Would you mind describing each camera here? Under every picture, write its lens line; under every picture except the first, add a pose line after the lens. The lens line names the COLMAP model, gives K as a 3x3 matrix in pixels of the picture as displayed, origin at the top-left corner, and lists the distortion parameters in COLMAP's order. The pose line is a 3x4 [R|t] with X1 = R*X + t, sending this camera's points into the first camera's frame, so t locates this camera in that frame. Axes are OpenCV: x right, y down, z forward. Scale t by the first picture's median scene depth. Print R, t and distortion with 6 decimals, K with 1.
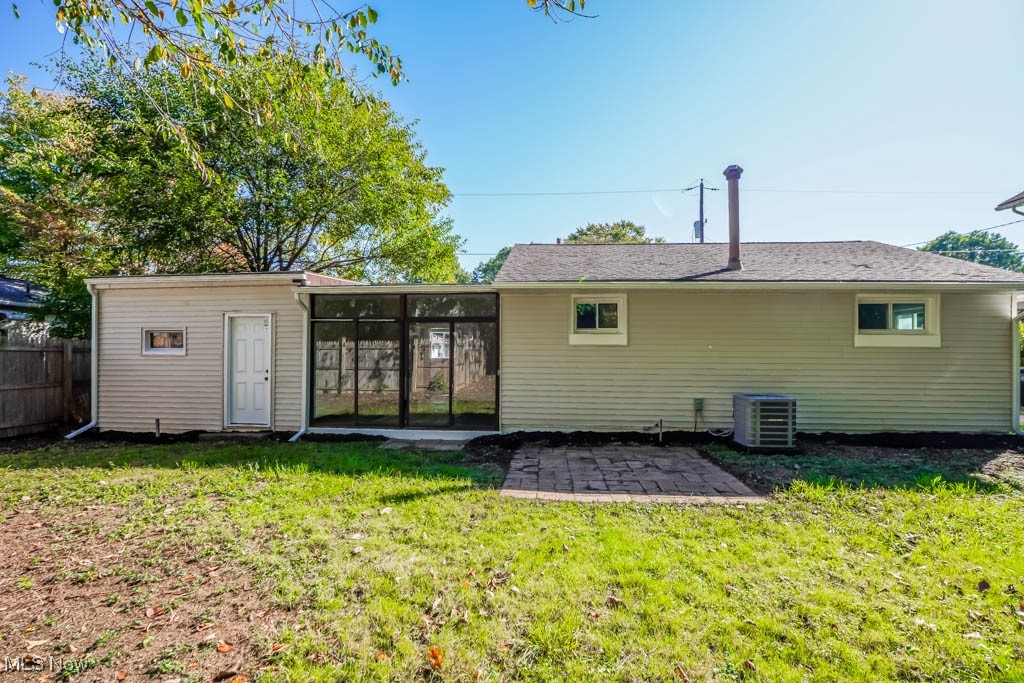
lens RADIAL K [[482.5, 0, 510.6], [0, 482.5, 350.1], [0, 0, 1]] dist [-0.024288, -0.000626]
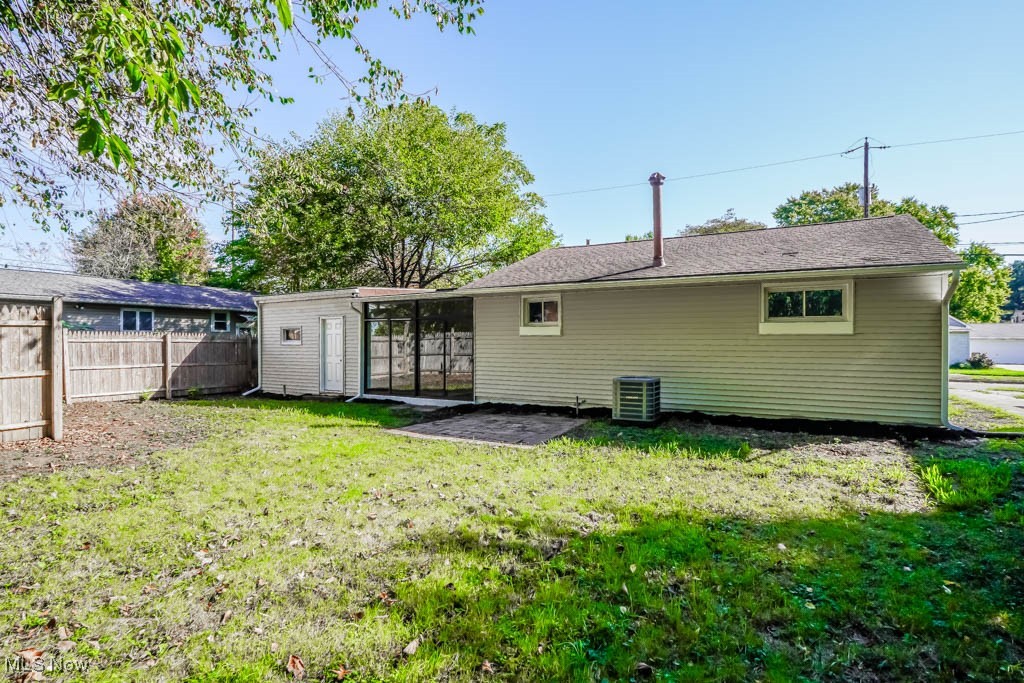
lens RADIAL K [[514.7, 0, 512.8], [0, 514.7, 340.7], [0, 0, 1]] dist [-0.029960, 0.002653]
pose [[0.909239, -0.005764, -0.416235, 0.655410], [0.004472, 0.999982, -0.004080, 0.007941], [0.416251, 0.001848, 0.909248, -0.225797]]
